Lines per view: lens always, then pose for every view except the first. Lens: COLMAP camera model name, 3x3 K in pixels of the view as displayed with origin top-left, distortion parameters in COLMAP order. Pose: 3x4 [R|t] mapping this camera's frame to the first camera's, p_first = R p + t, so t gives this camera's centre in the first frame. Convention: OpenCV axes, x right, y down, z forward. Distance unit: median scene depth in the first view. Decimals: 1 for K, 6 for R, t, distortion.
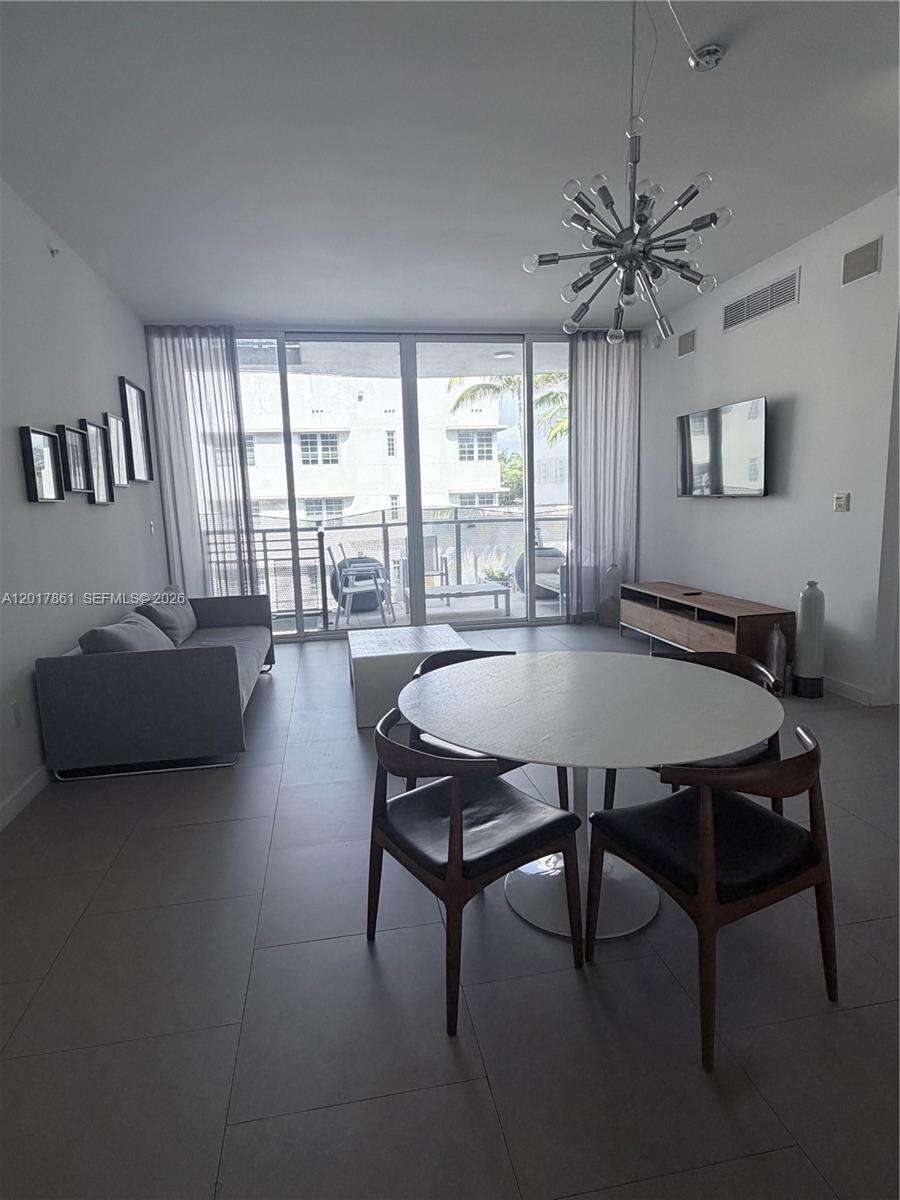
lens RADIAL K [[670.4, 0, 451.5], [0, 670.4, 601.8], [0, 0, 1]] dist [0.002183, 0.002526]
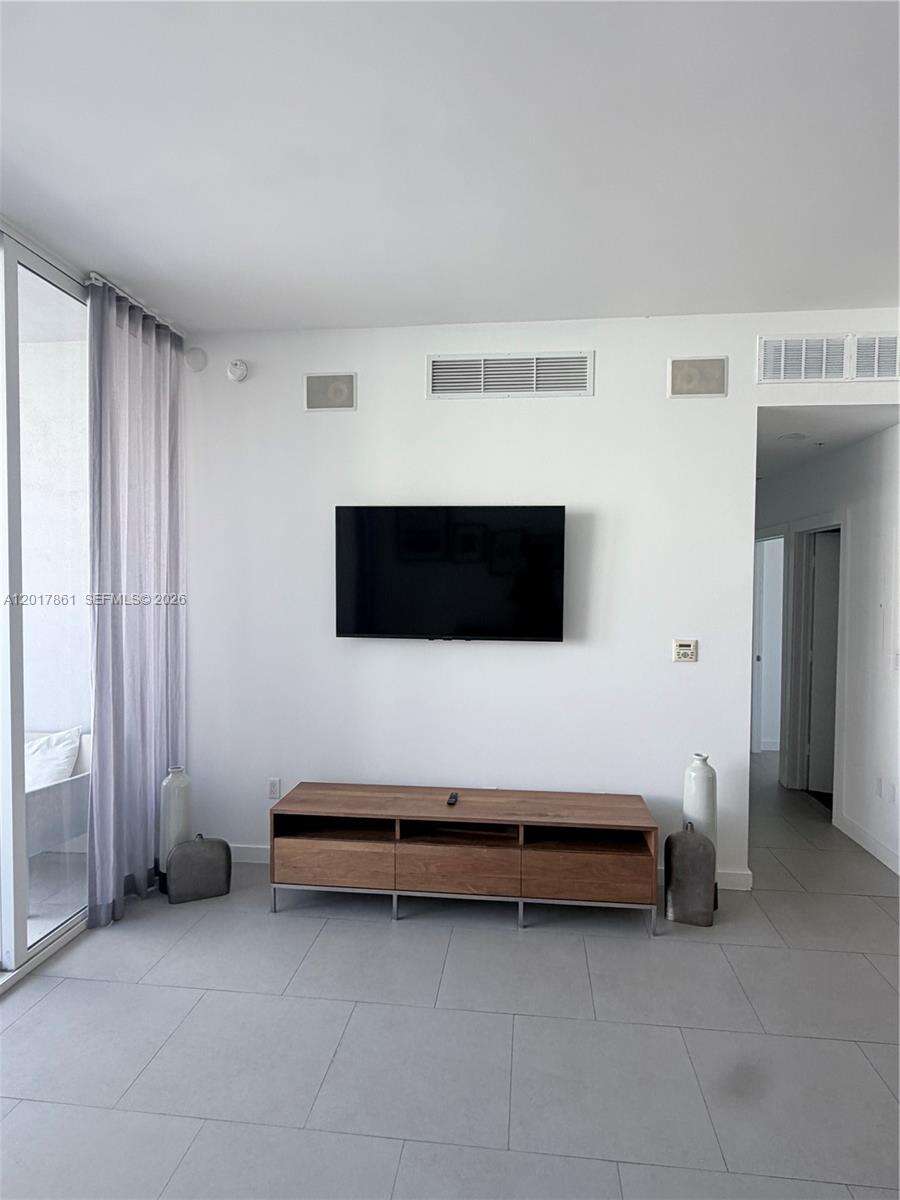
lens RADIAL K [[670.4, 0, 449.9], [0, 670.4, 601.7], [0, 0, 1]] dist [0.002183, 0.002526]
pose [[0.298988, 0.023897, 0.953957, -0.237056], [0.130639, 0.989249, -0.065726, -0.160444], [-0.945272, 0.144276, 0.292652, 0.860925]]
